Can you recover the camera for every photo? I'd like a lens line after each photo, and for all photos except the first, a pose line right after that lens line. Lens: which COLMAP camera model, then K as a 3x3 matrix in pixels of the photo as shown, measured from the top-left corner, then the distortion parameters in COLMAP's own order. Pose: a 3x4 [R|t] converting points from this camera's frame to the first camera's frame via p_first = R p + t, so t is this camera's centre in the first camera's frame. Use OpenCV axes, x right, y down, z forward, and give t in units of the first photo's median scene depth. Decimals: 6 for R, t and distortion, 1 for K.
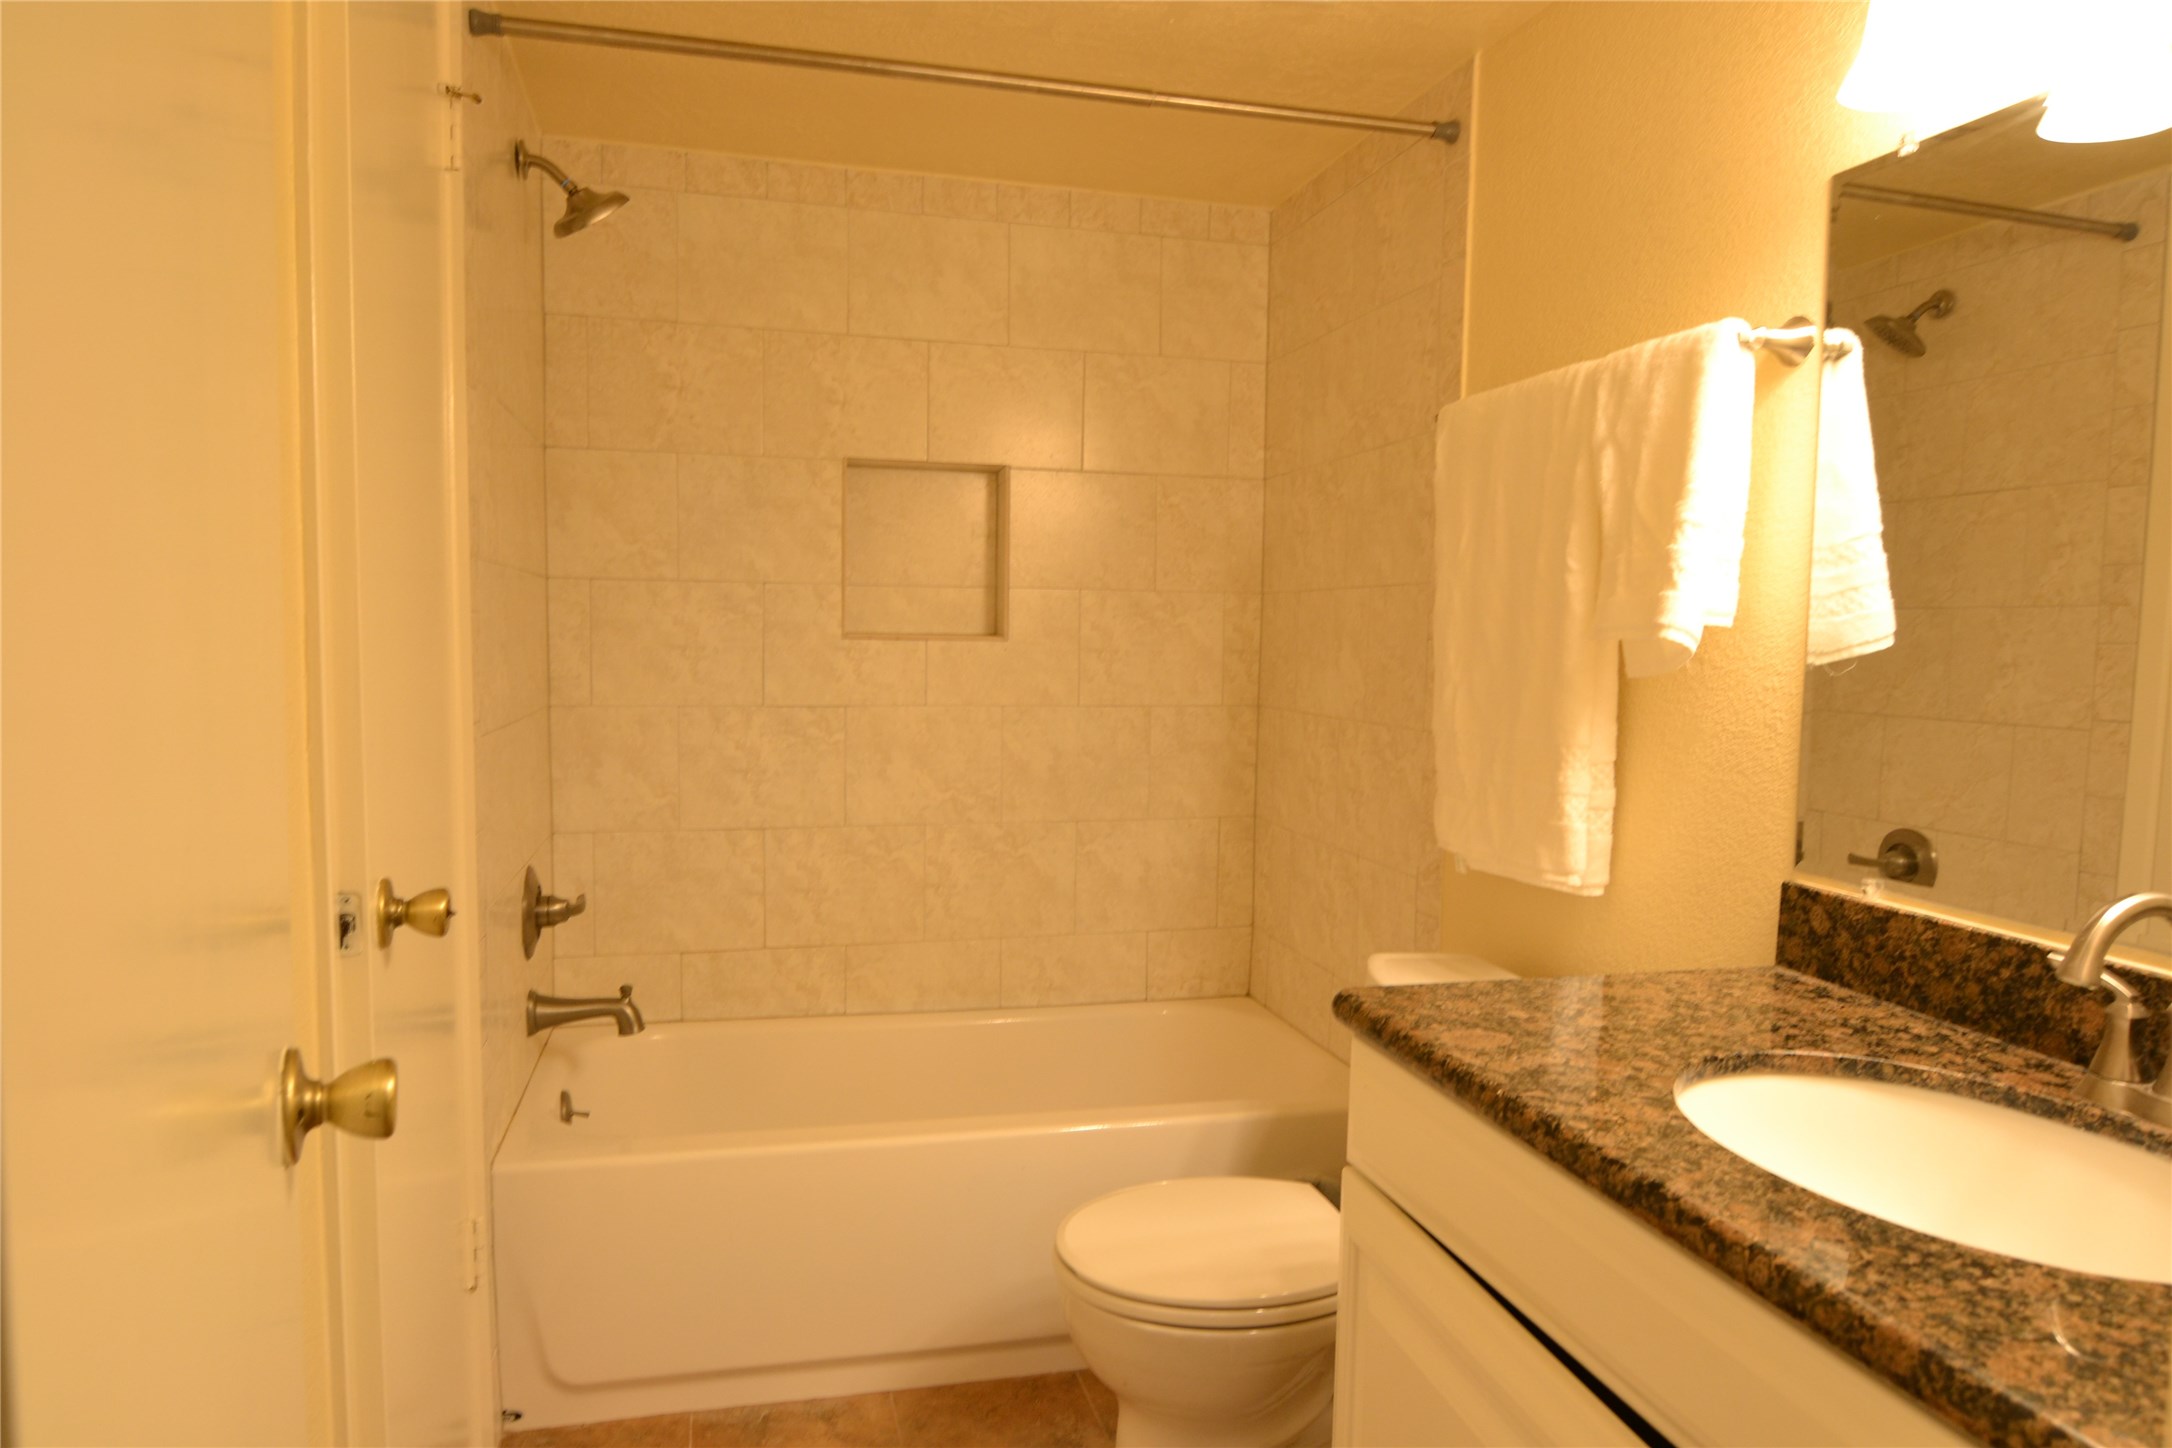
lens RADIAL K [[1351.9, 0, 1079.5], [0, 1351.9, 727.0], [0, 0, 1]] dist [0.022645, -0.041309]
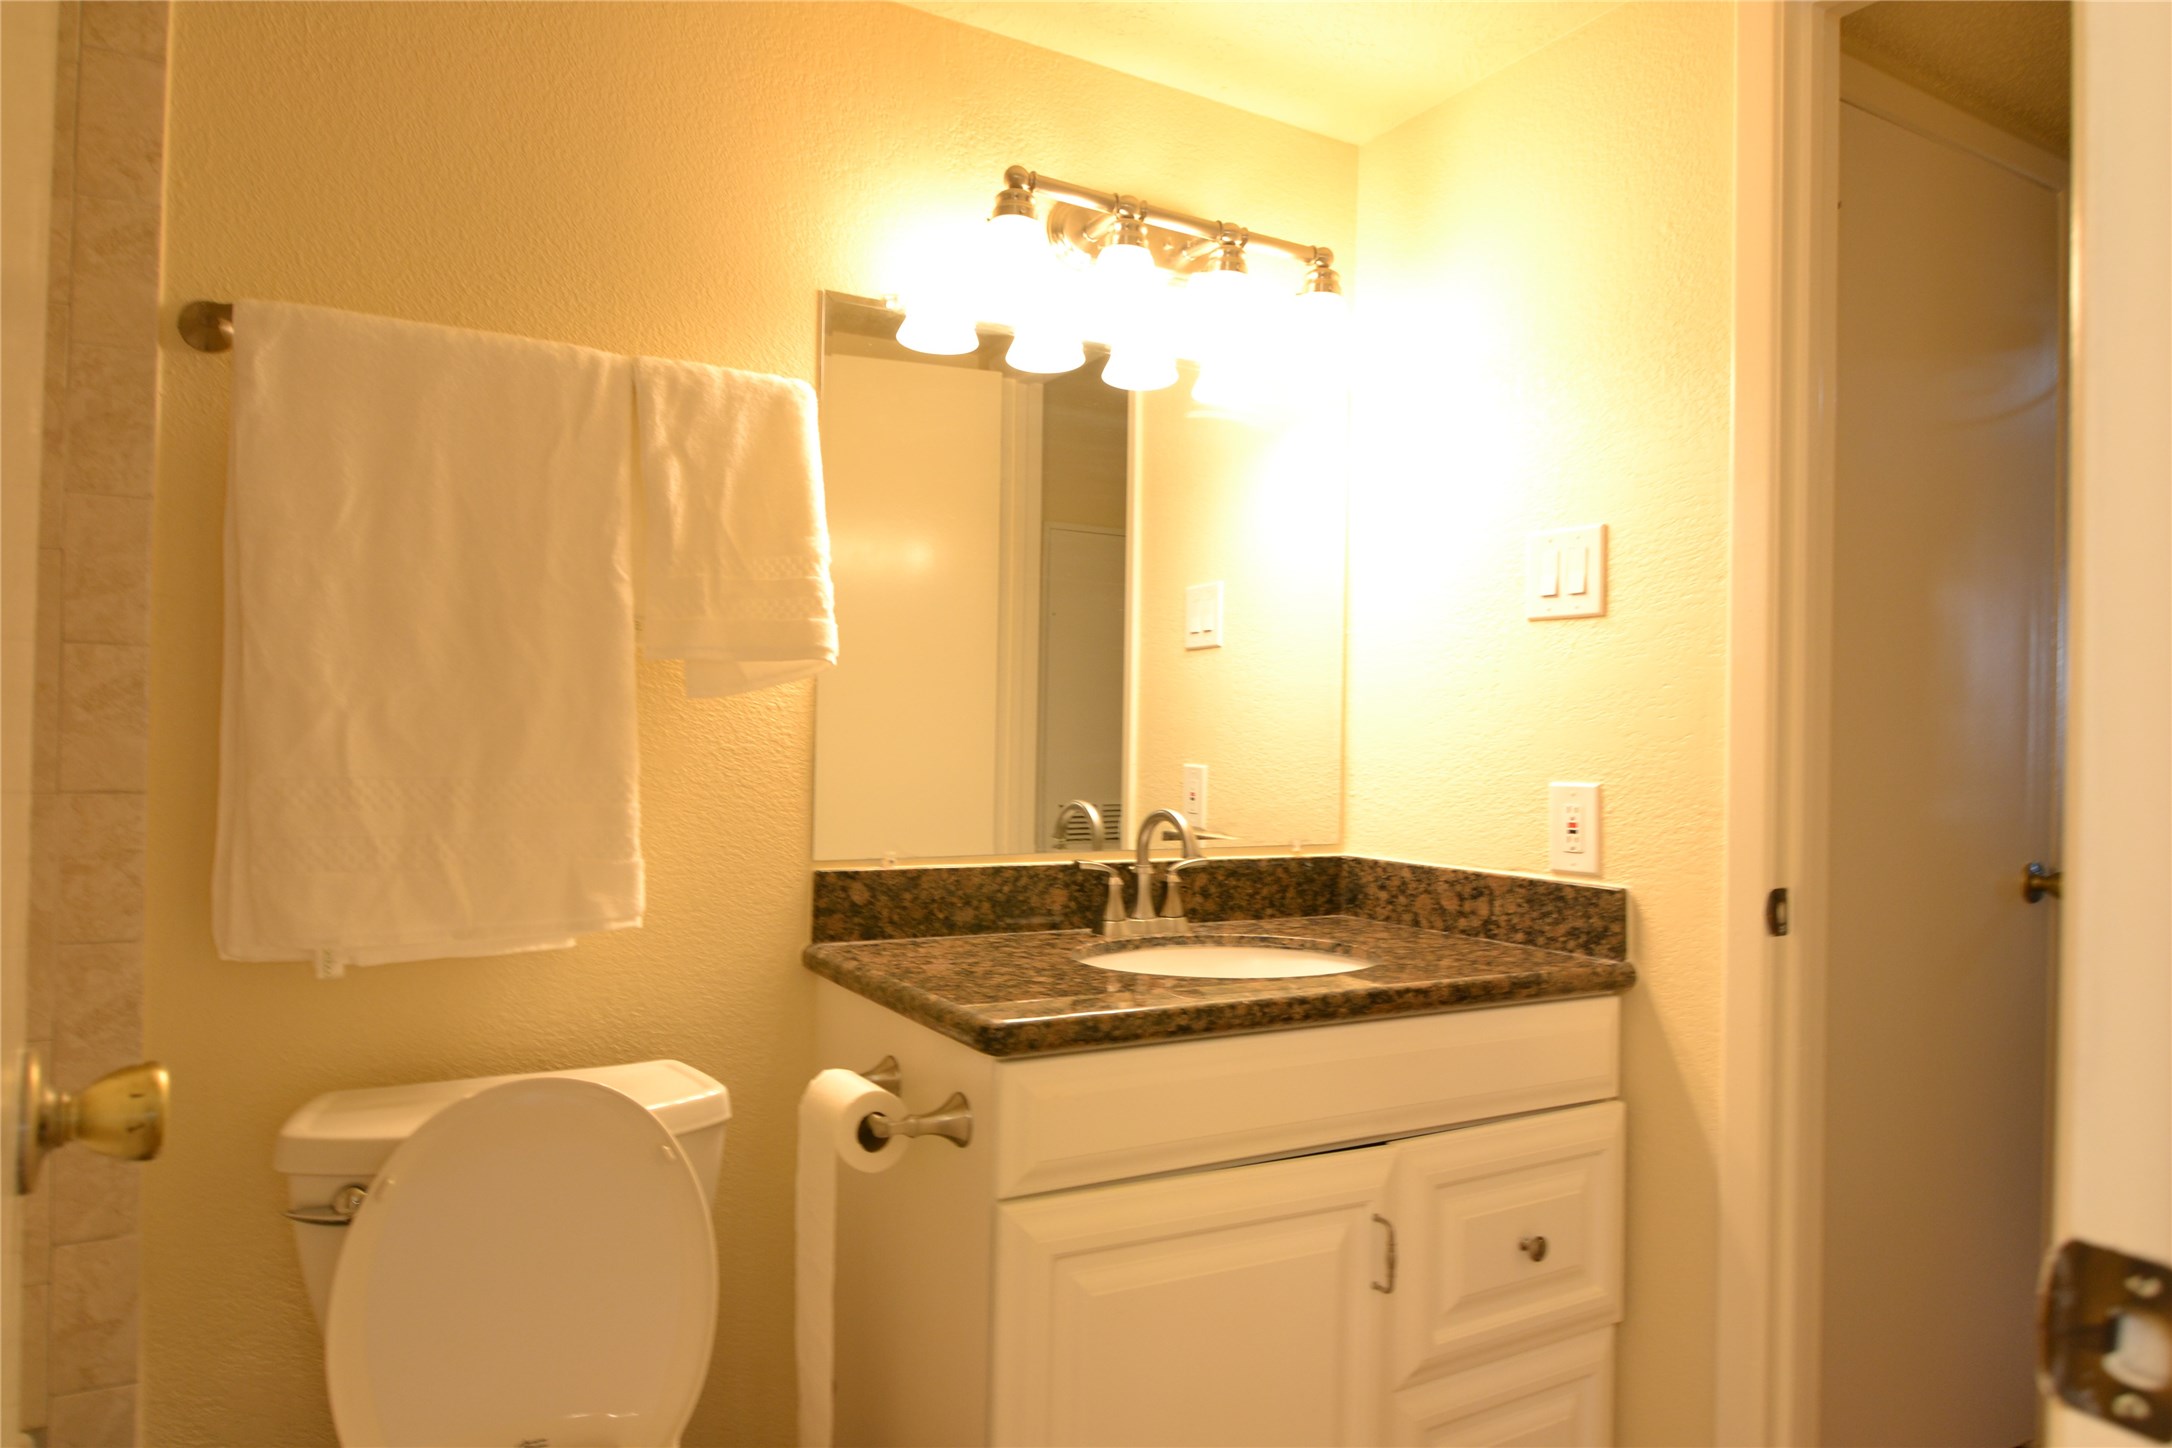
lens RADIAL K [[1351.9, 0, 1079.5], [0, 1351.9, 727.0], [0, 0, 1]] dist [0.022645, -0.041309]
pose [[-0.262441, -0.021995, 0.964697, -0.713576], [0.043538, 0.998452, 0.034609, -0.044590], [-0.963965, 0.051084, -0.261077, 1.149335]]
